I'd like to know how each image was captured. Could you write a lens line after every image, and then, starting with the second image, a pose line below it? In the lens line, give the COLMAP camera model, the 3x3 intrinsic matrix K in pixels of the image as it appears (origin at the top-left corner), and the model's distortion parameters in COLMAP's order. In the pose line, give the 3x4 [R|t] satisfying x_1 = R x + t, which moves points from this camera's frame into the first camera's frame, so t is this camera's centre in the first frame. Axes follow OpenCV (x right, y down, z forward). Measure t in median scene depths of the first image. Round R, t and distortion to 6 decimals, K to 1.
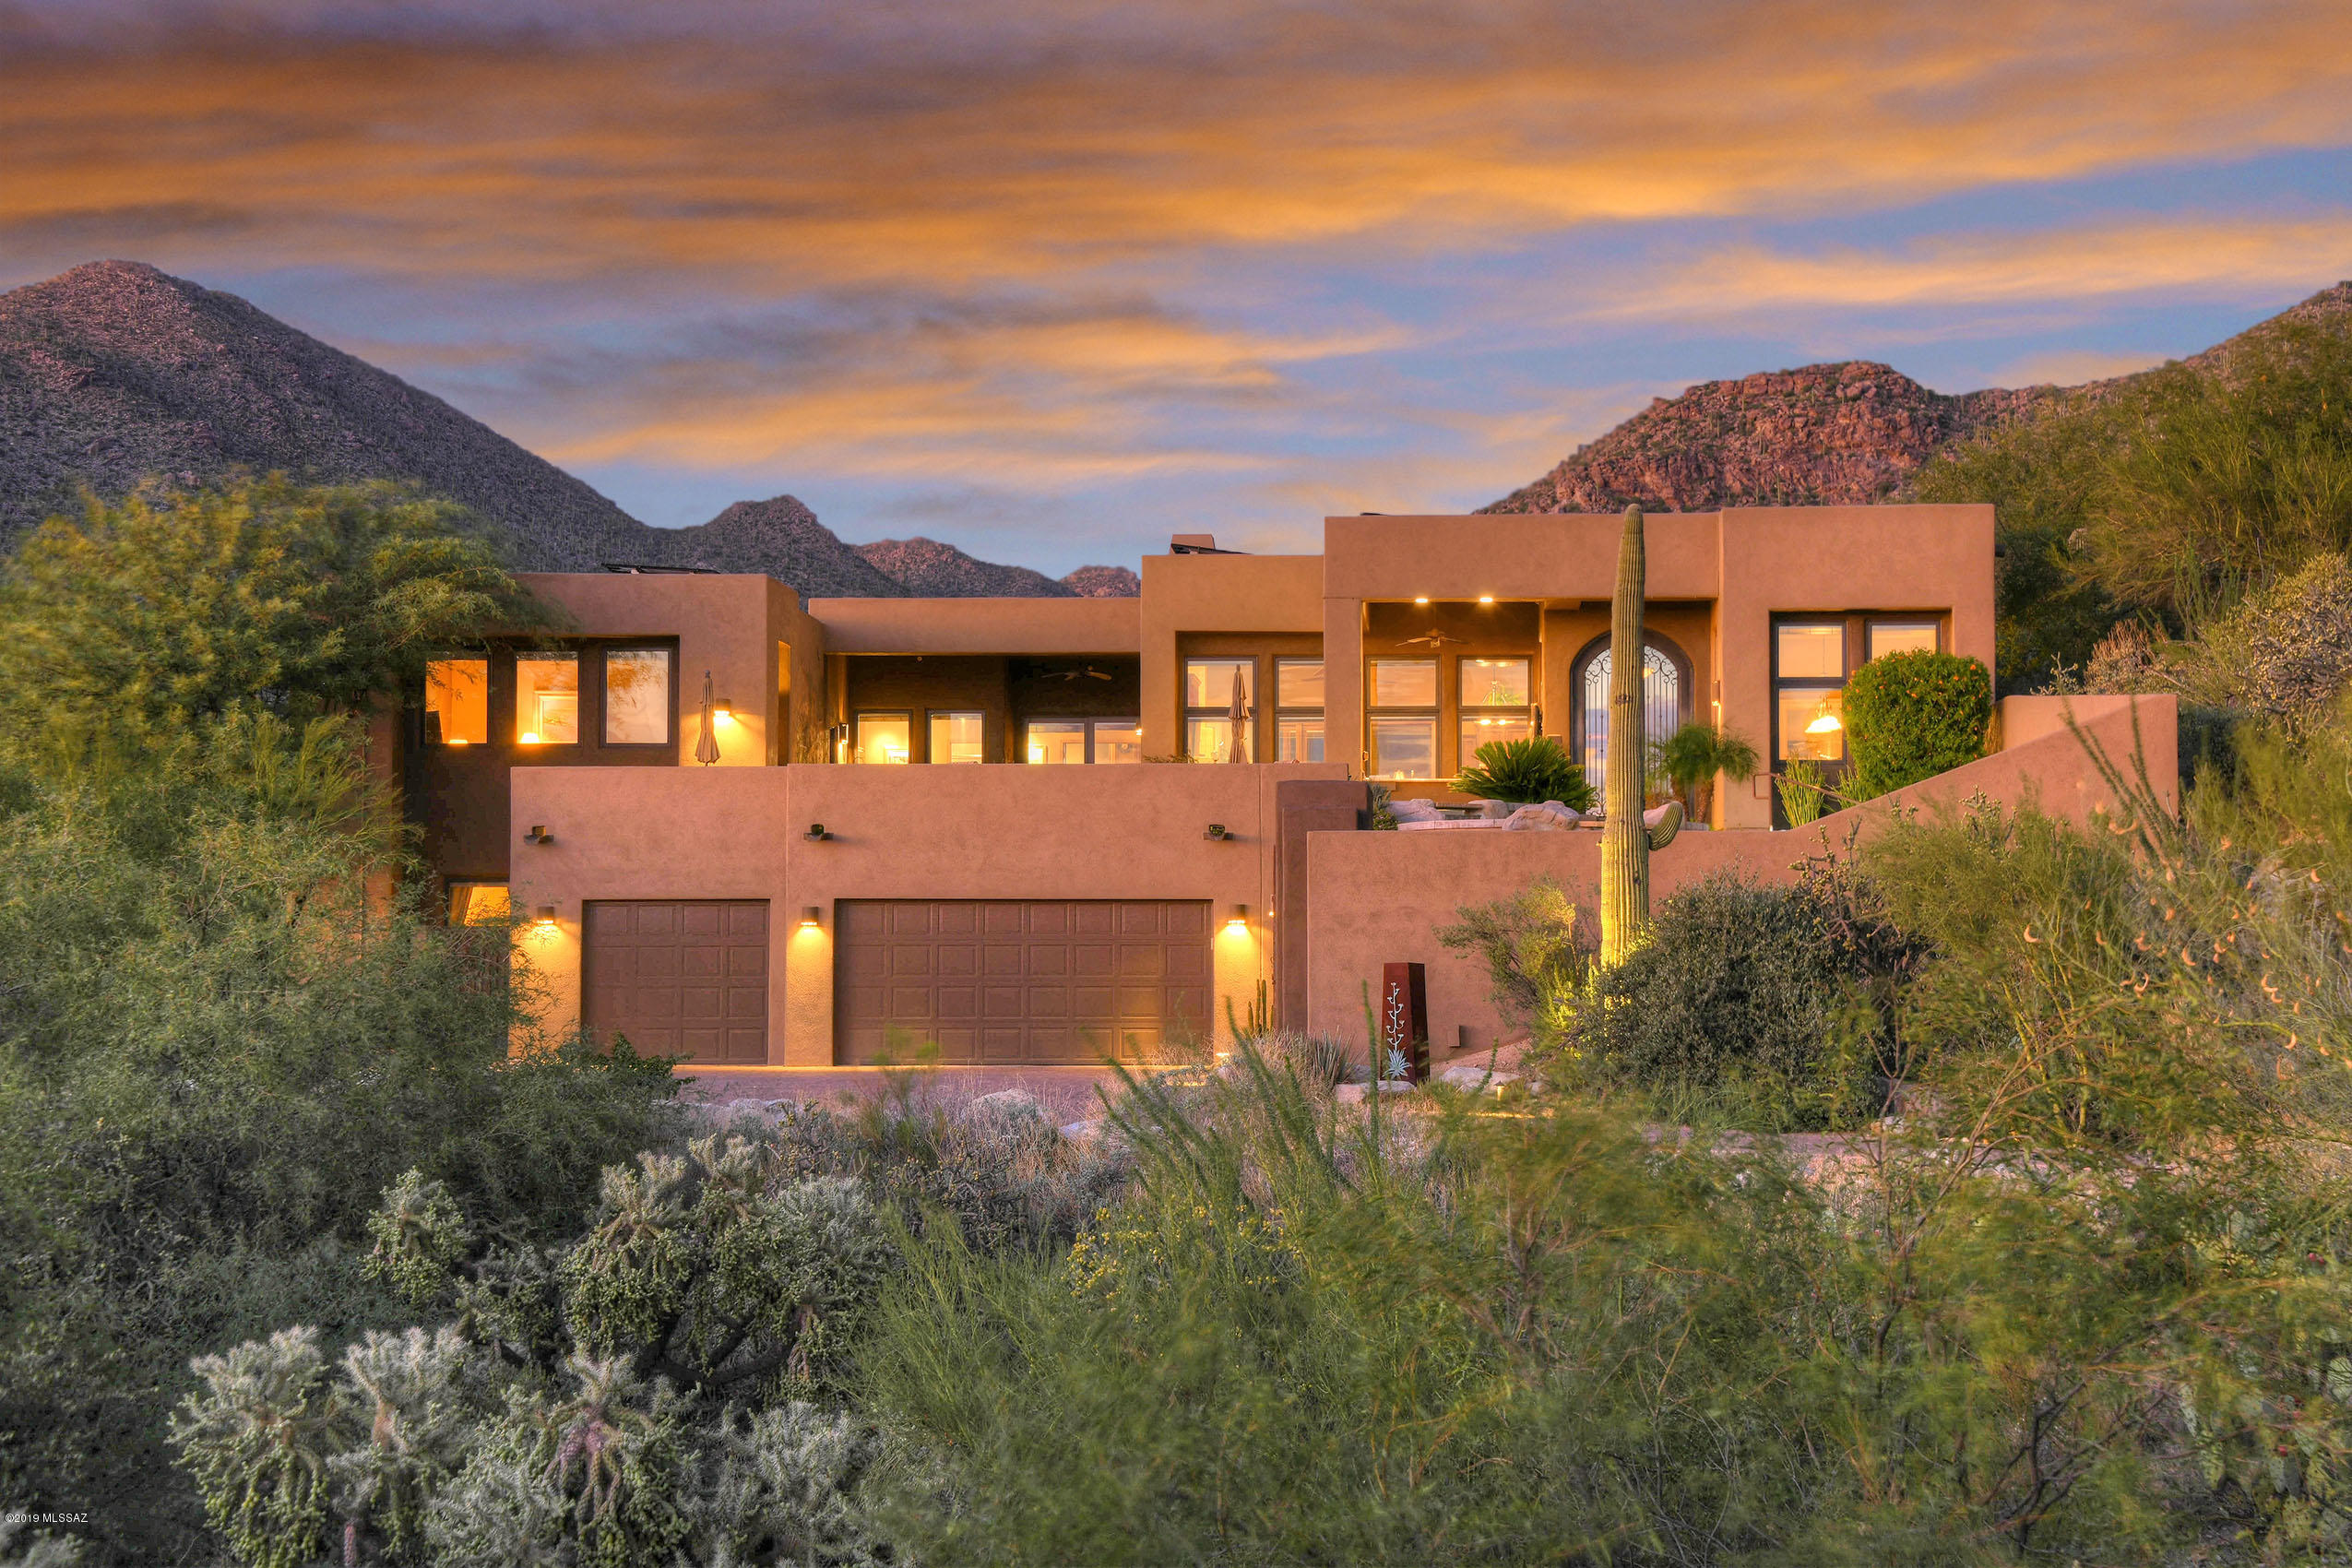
lens RADIAL K [[3442.5, 0, 1181.8], [0, 3442.5, 791.8], [0, 0, 1]] dist [0.249368, 0.000000]
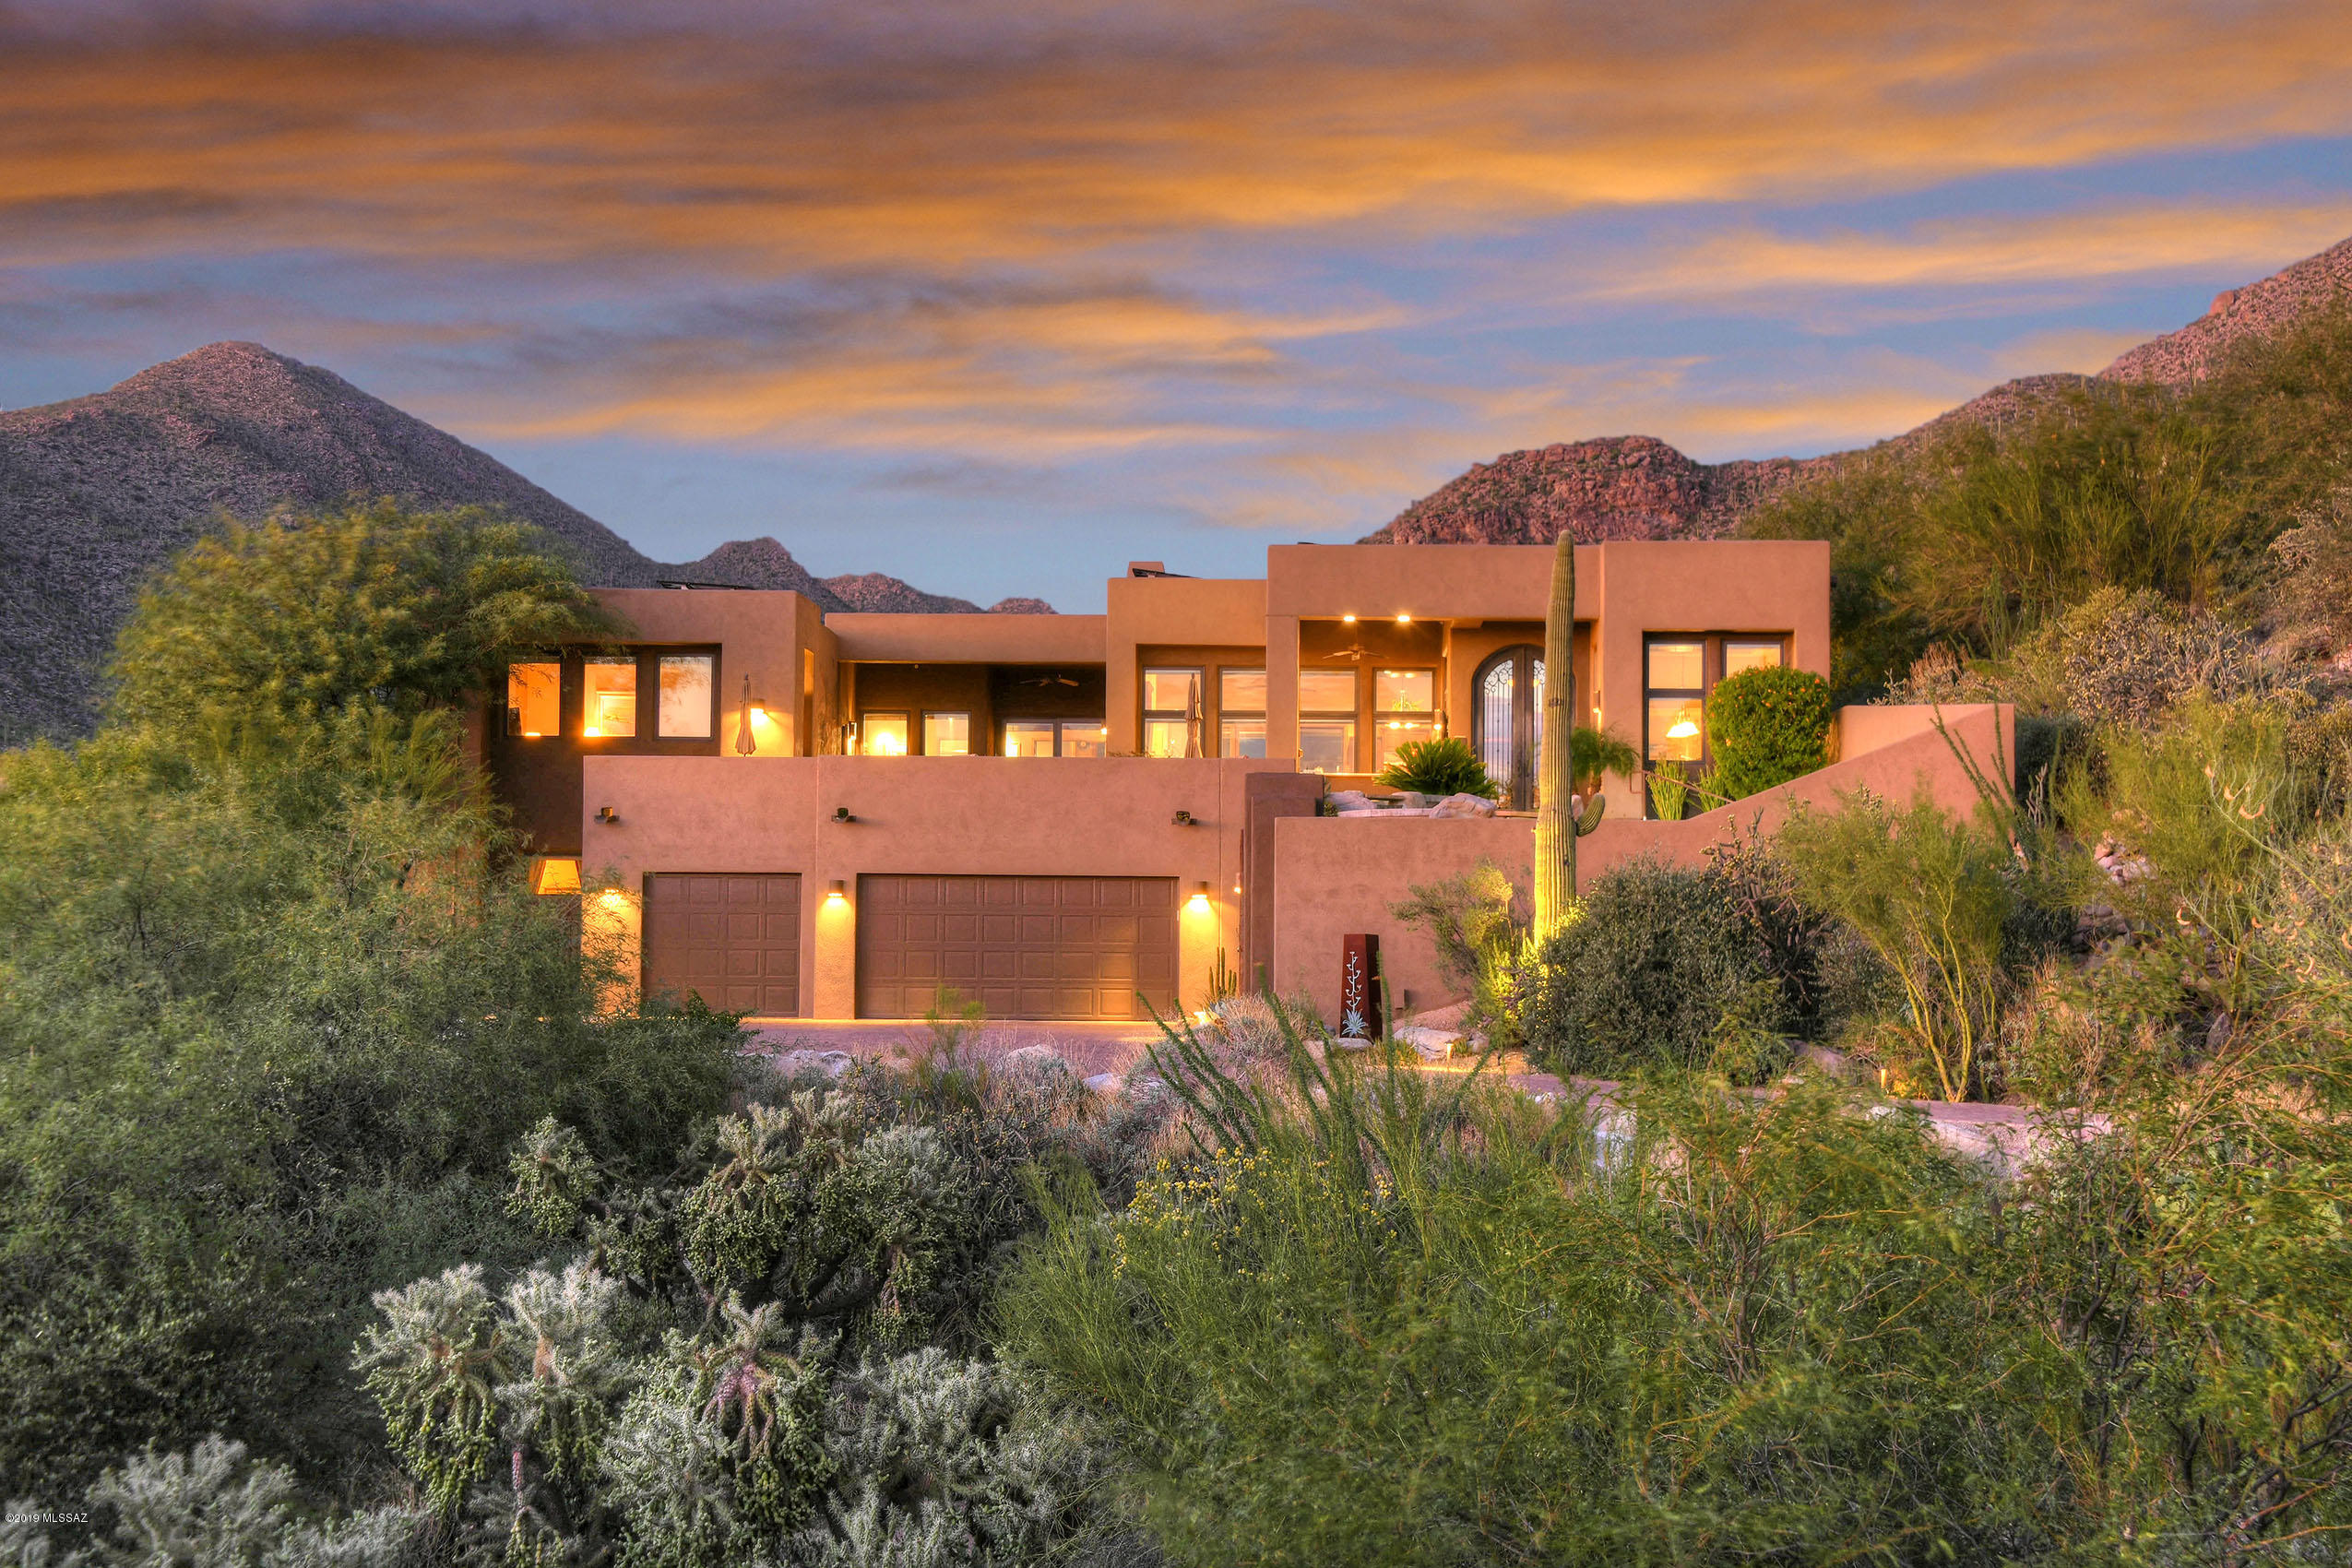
lens RADIAL K [[3391.5, 0, 1172.3], [0, 3391.5, 787.1], [0, 0, 1]] dist [0.104769, 0.000000]
pose [[0.998747, 0.007054, -0.049544, 0.058545], [-0.006775, 0.999960, 0.005786, -0.004709], [0.049583, -0.005443, 0.998755, -0.115756]]
